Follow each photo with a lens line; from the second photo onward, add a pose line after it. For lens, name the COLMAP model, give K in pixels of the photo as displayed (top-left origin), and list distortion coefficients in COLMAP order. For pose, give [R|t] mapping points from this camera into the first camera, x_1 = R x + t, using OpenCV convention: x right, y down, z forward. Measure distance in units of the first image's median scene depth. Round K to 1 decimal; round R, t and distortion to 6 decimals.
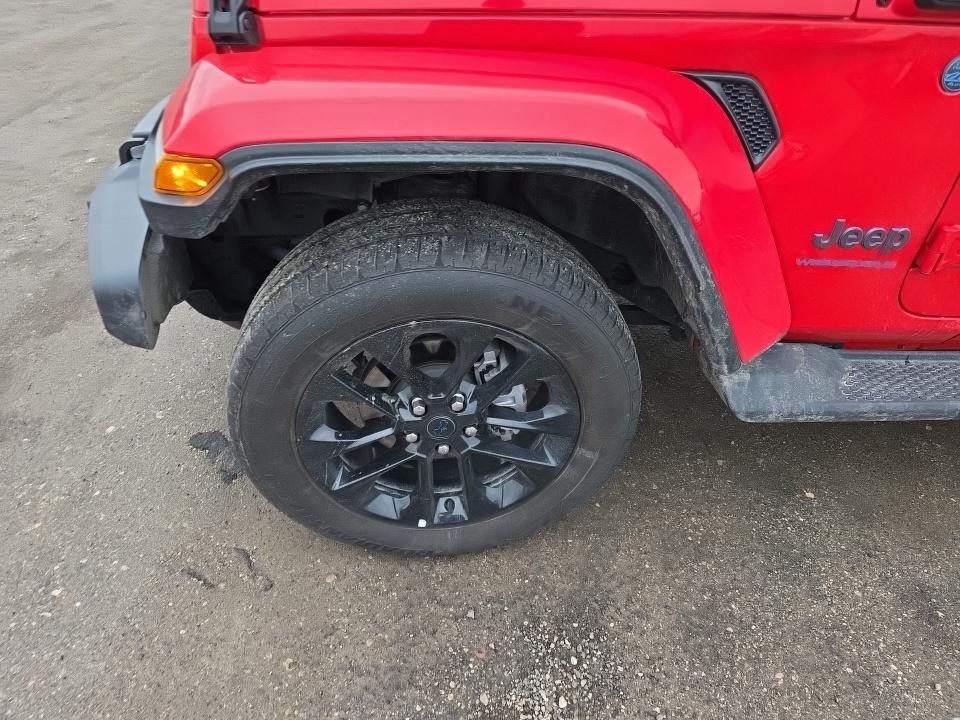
lens RADIAL K [[622.5, 0, 481.4], [0, 622.5, 365.2], [0, 0, 1]] dist [0.071229, -0.057219]
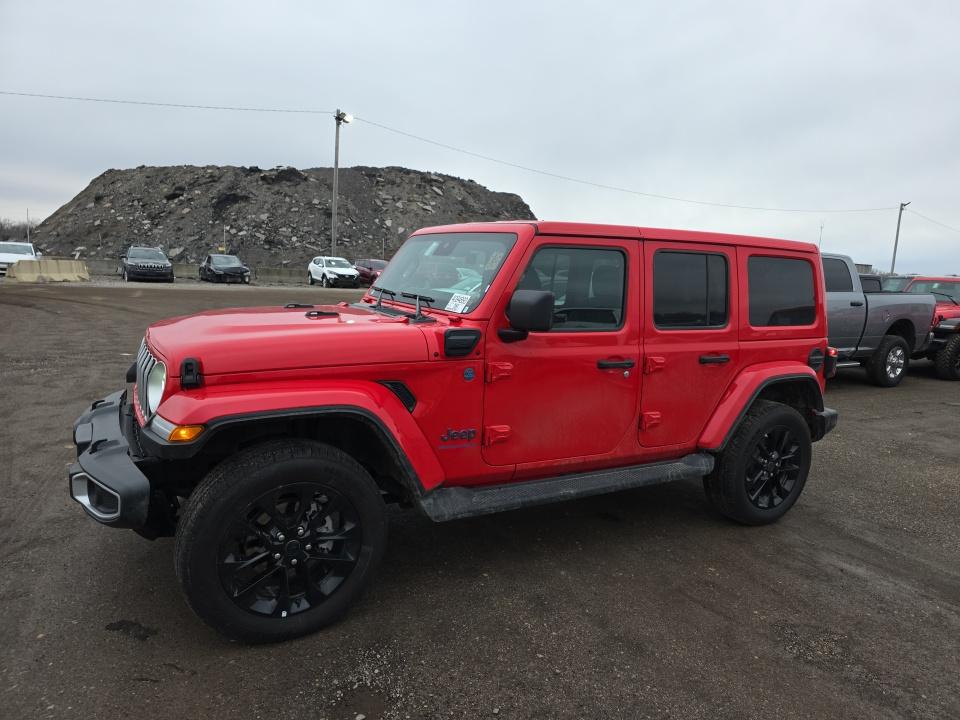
lens RADIAL K [[622.5, 0, 481.4], [0, 622.5, 365.2], [0, 0, 1]] dist [0.071229, -0.057219]
pose [[0.908908, -0.070683, 0.410962, -0.300499], [0.258282, 0.869150, -0.421744, 0.594687], [-0.327378, 0.489471, 0.808234, -1.107587]]
